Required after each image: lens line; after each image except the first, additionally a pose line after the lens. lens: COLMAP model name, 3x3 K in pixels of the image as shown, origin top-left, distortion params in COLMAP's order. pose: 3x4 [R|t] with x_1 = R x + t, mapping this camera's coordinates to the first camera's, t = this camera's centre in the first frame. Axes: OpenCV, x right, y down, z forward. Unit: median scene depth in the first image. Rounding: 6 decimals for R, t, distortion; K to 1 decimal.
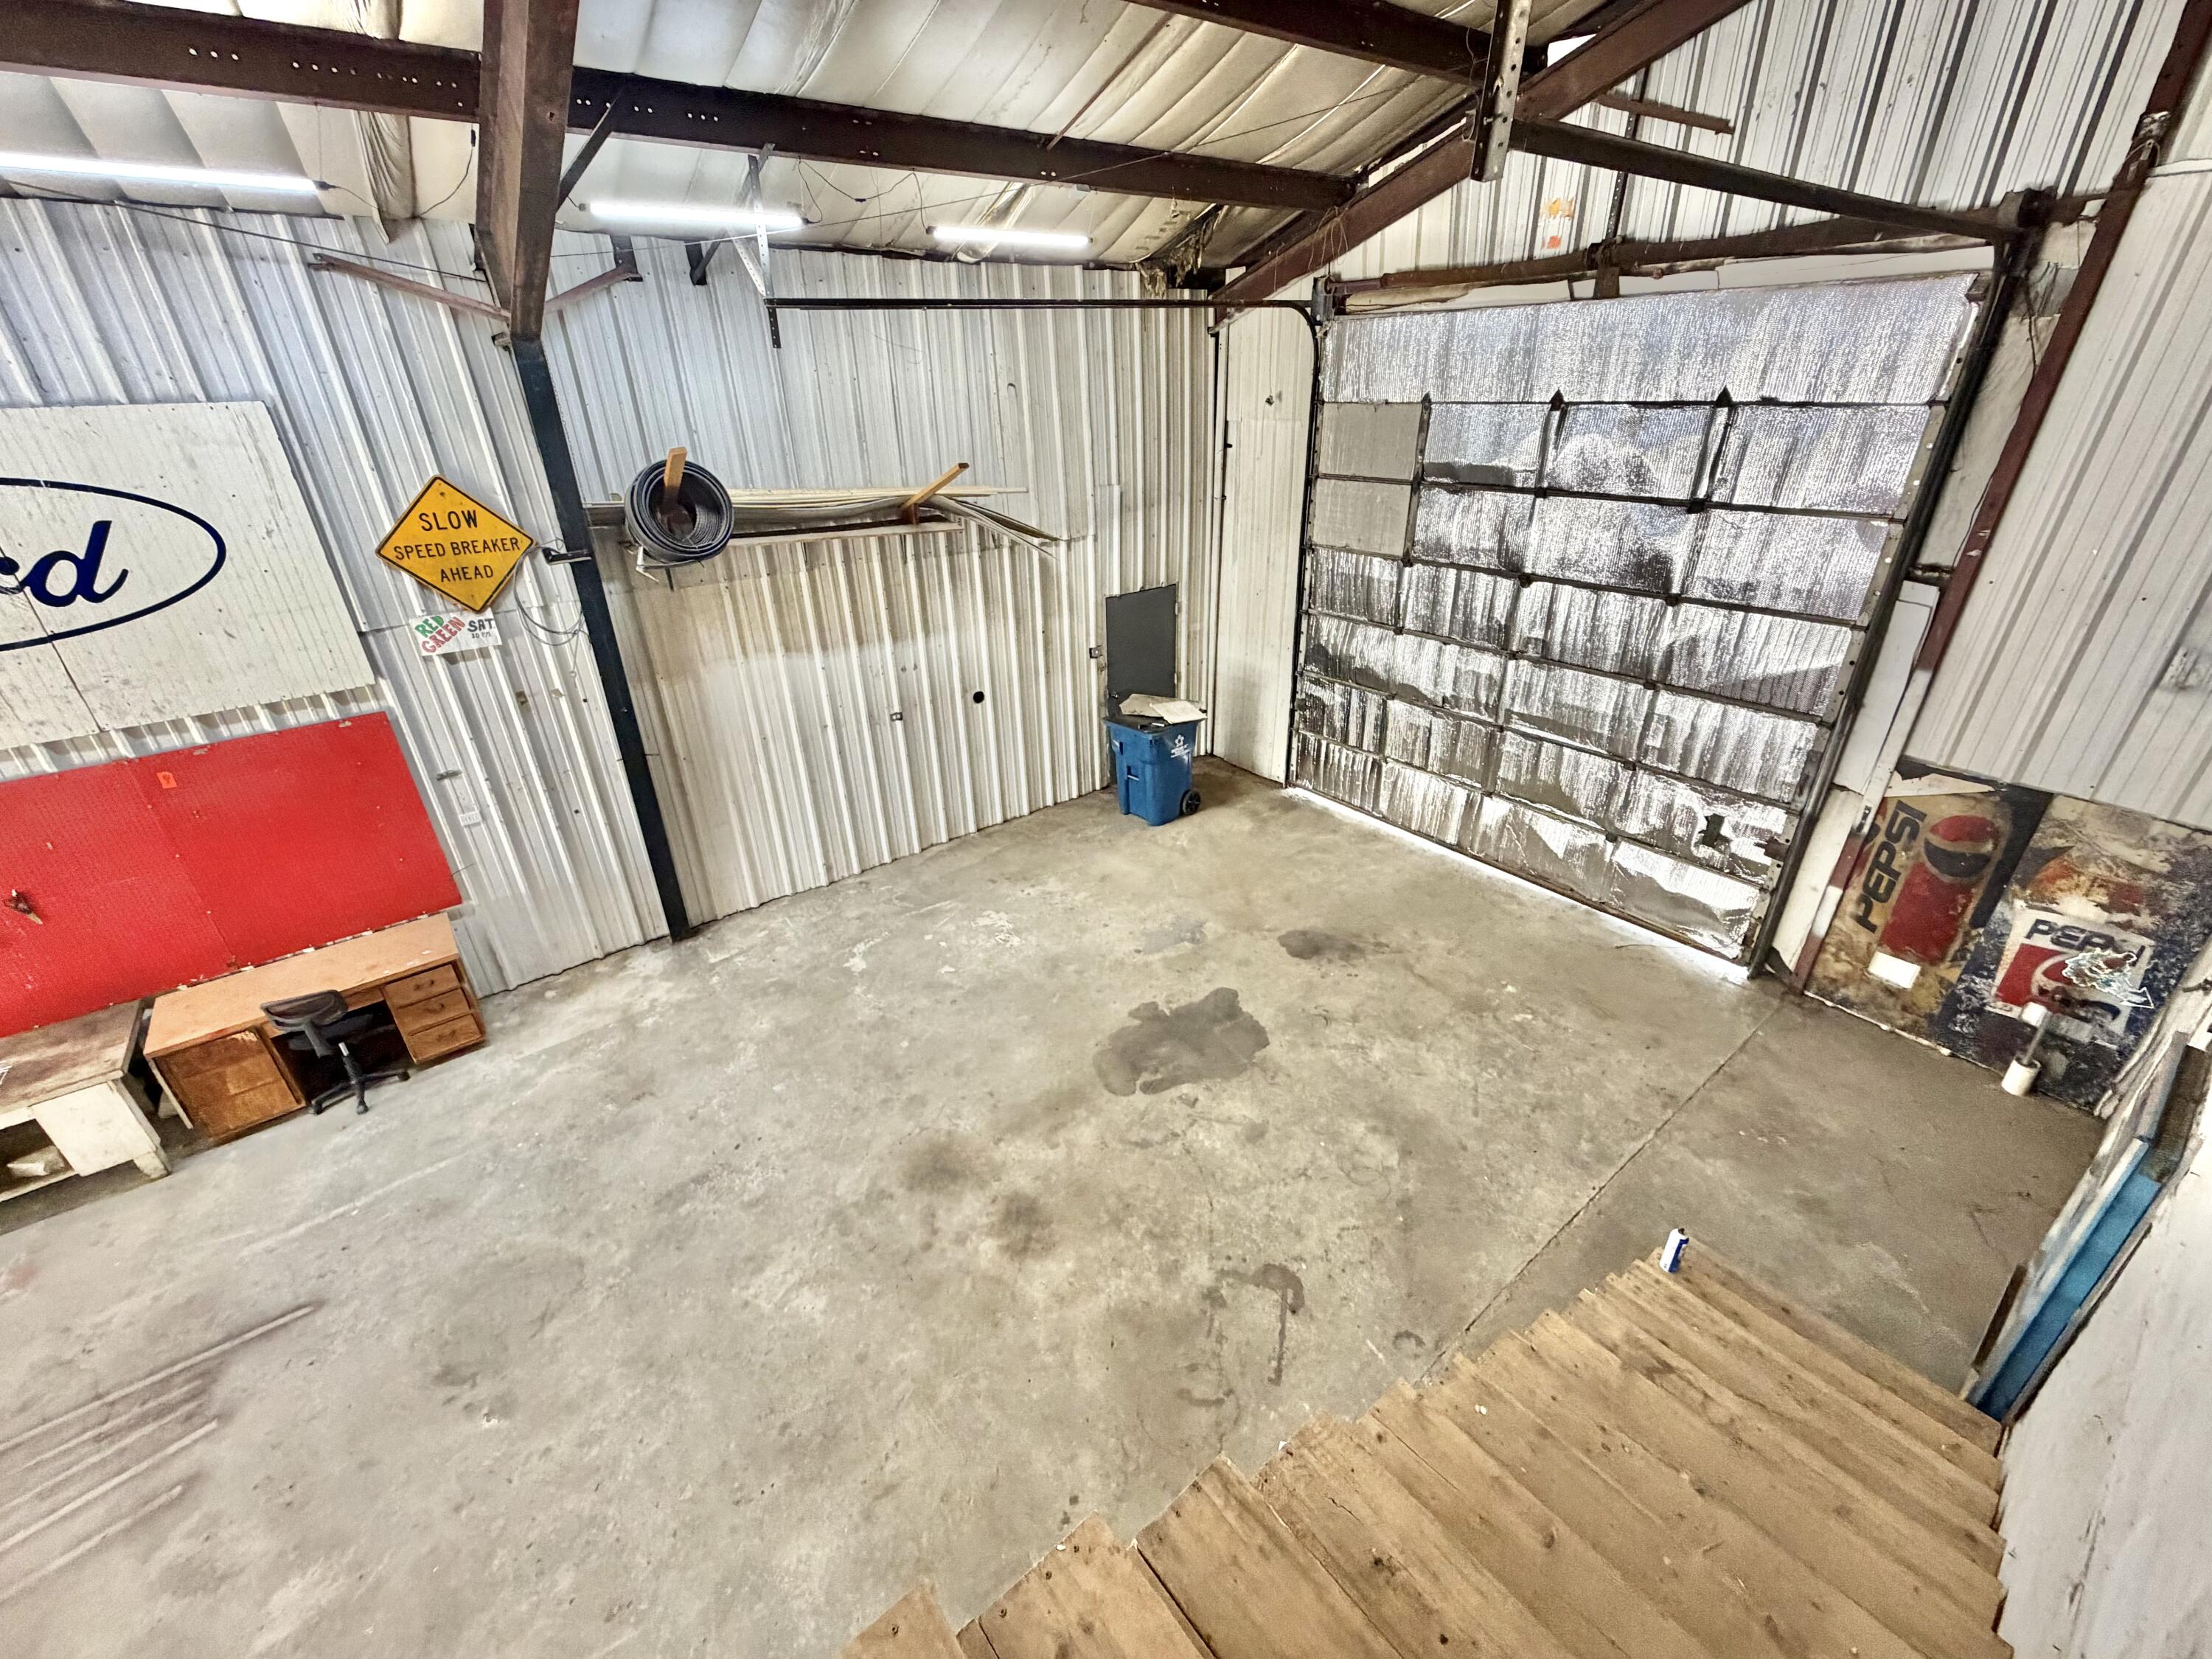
lens RADIAL K [[904.0, 0, 1105.3], [0, 904.0, 830.8], [0, 0, 1]] dist [-0.001872, 0.000783]
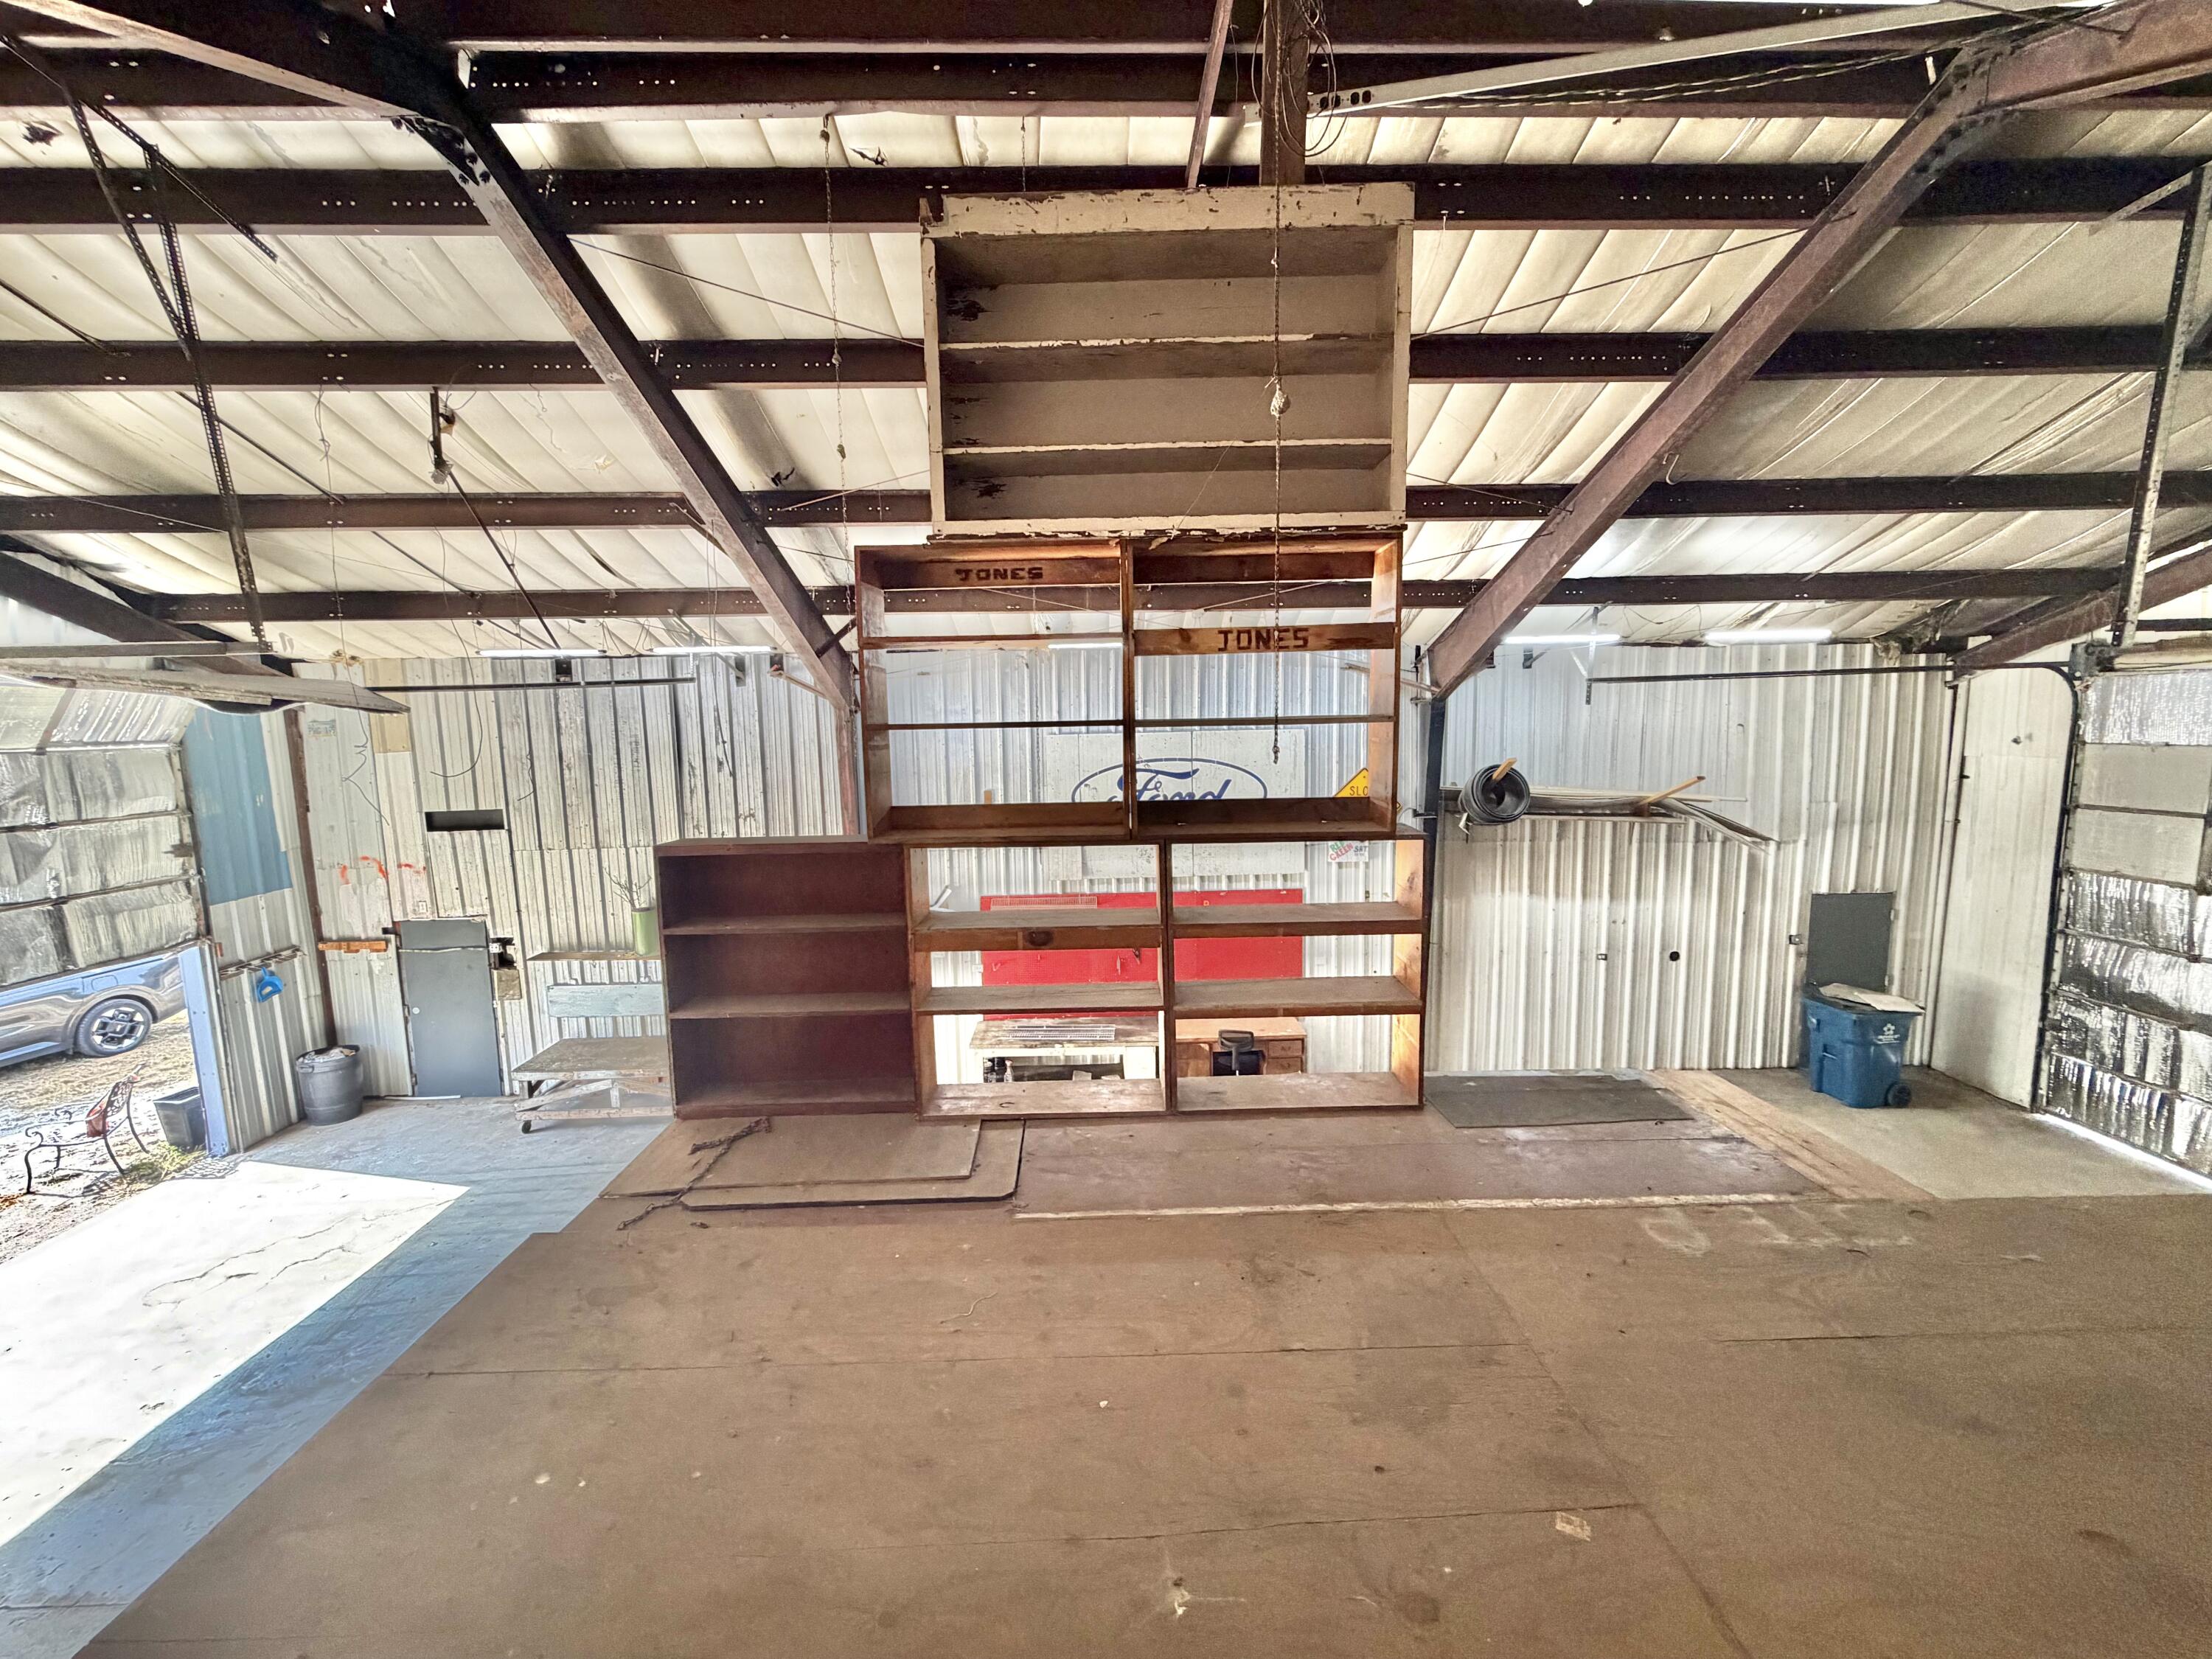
lens RADIAL K [[904.0, 0, 1105.8], [0, 904.0, 828.3], [0, 0, 1]] dist [-0.001872, 0.000783]
pose [[0.797597, 0.081884, -0.597607, -0.040203], [-0.273167, 0.932357, -0.236832, 0.199431], [0.537791, 0.352144, 0.766013, -0.427381]]
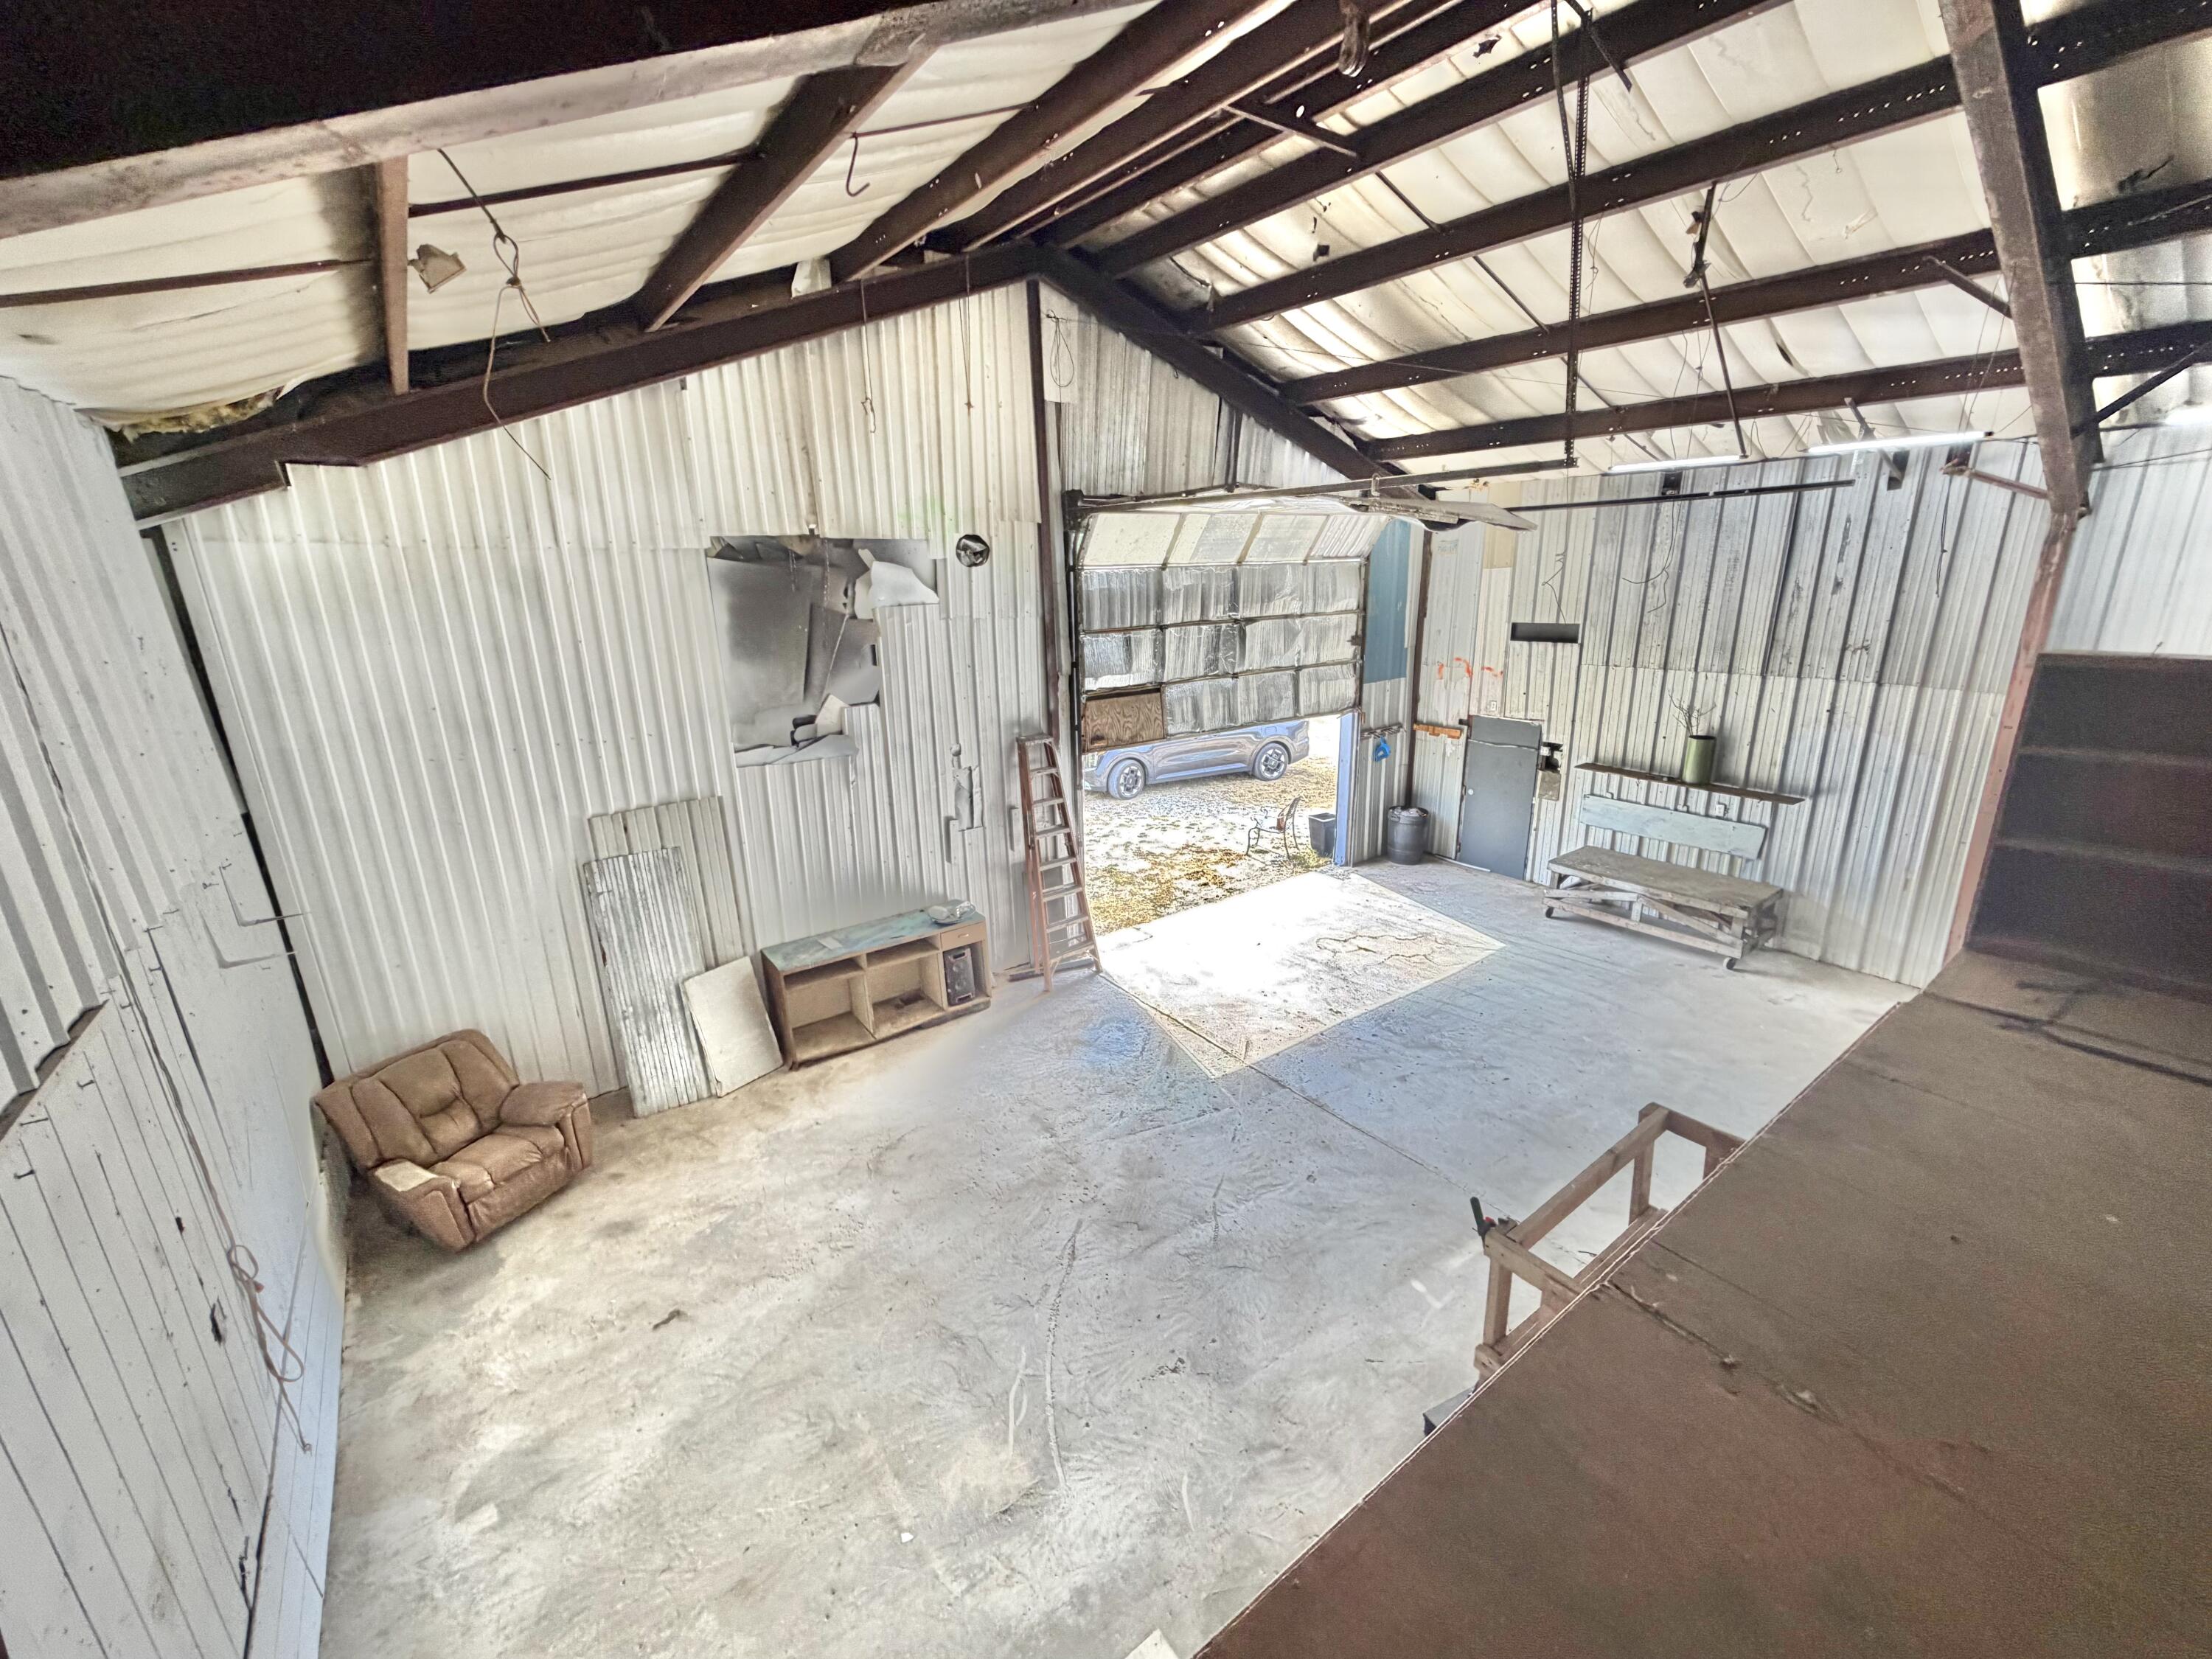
lens RADIAL K [[904.0, 0, 1110.7], [0, 904.0, 829.4], [0, 0, 1]] dist [-0.001872, 0.000783]
pose [[-0.030772, 0.303382, -0.952372, -0.064788], [-0.432573, 0.854928, 0.286318, 0.282297], [0.901074, 0.420781, 0.104927, -0.563240]]
